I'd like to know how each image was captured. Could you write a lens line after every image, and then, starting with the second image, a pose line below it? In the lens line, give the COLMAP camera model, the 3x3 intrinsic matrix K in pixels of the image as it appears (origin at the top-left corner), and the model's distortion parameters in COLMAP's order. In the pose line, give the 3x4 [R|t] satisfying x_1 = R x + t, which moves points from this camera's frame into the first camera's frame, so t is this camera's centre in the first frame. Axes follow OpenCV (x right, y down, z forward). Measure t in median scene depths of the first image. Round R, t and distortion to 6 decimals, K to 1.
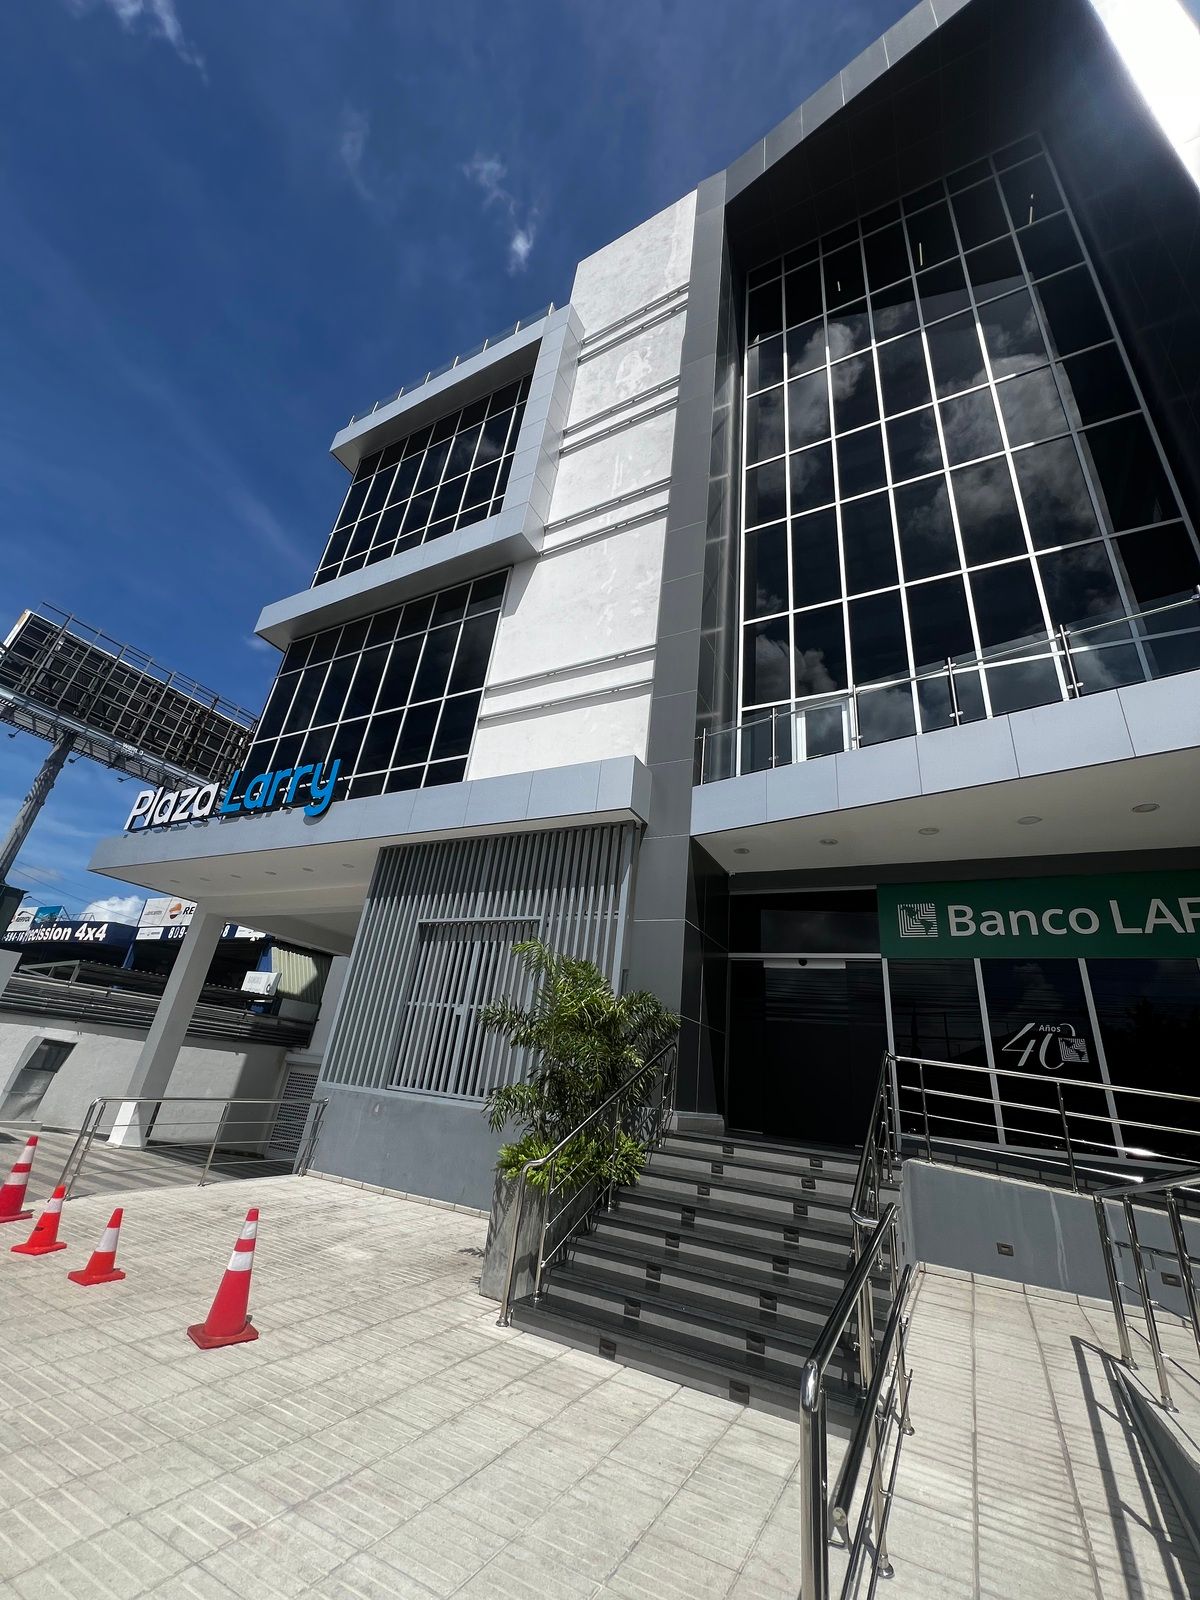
lens RADIAL K [[632.3, 0, 602.0], [0, 632.3, 798.2], [0, 0, 1]] dist [-0.002146, 0.000844]
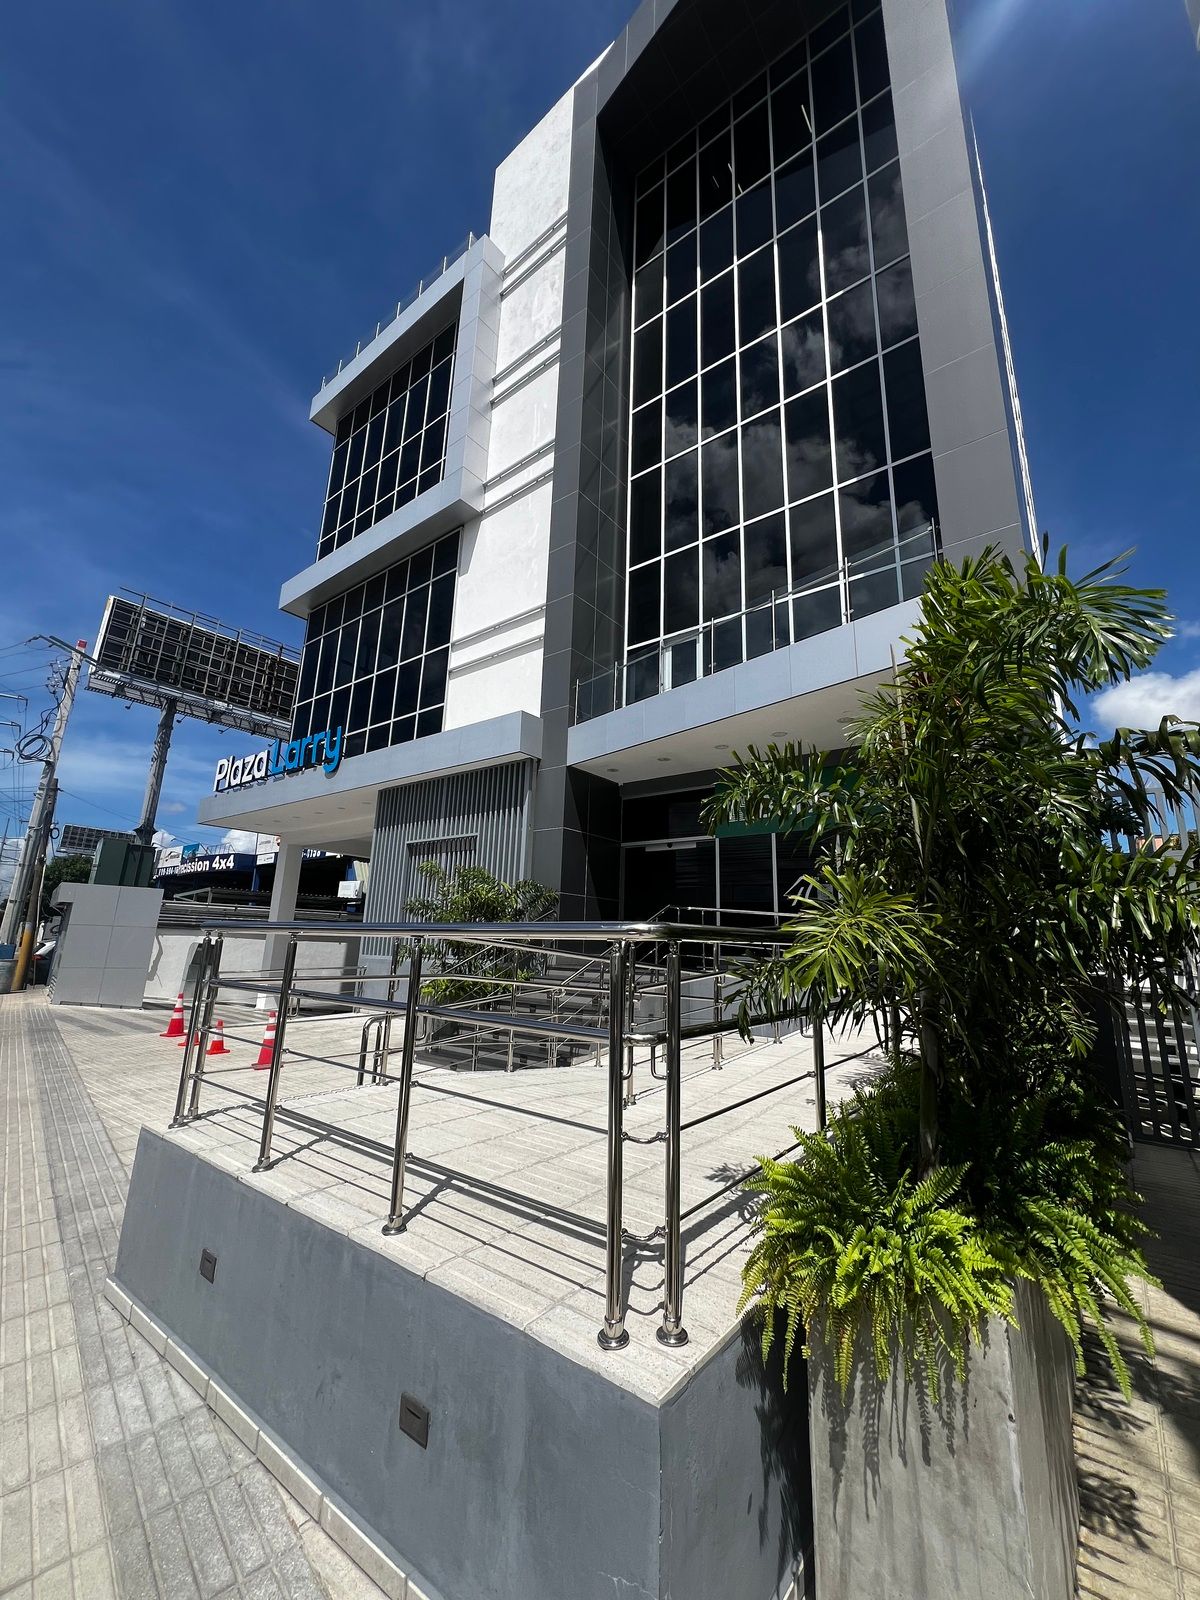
lens RADIAL K [[632.3, 0, 601.3], [0, 632.3, 797.9], [0, 0, 1]] dist [-0.002146, 0.000844]
pose [[0.983043, -0.110176, -0.146587, 0.219496], [0.135585, 0.974916, 0.176509, -0.055992], [0.123463, -0.193391, 0.973322, -0.178879]]
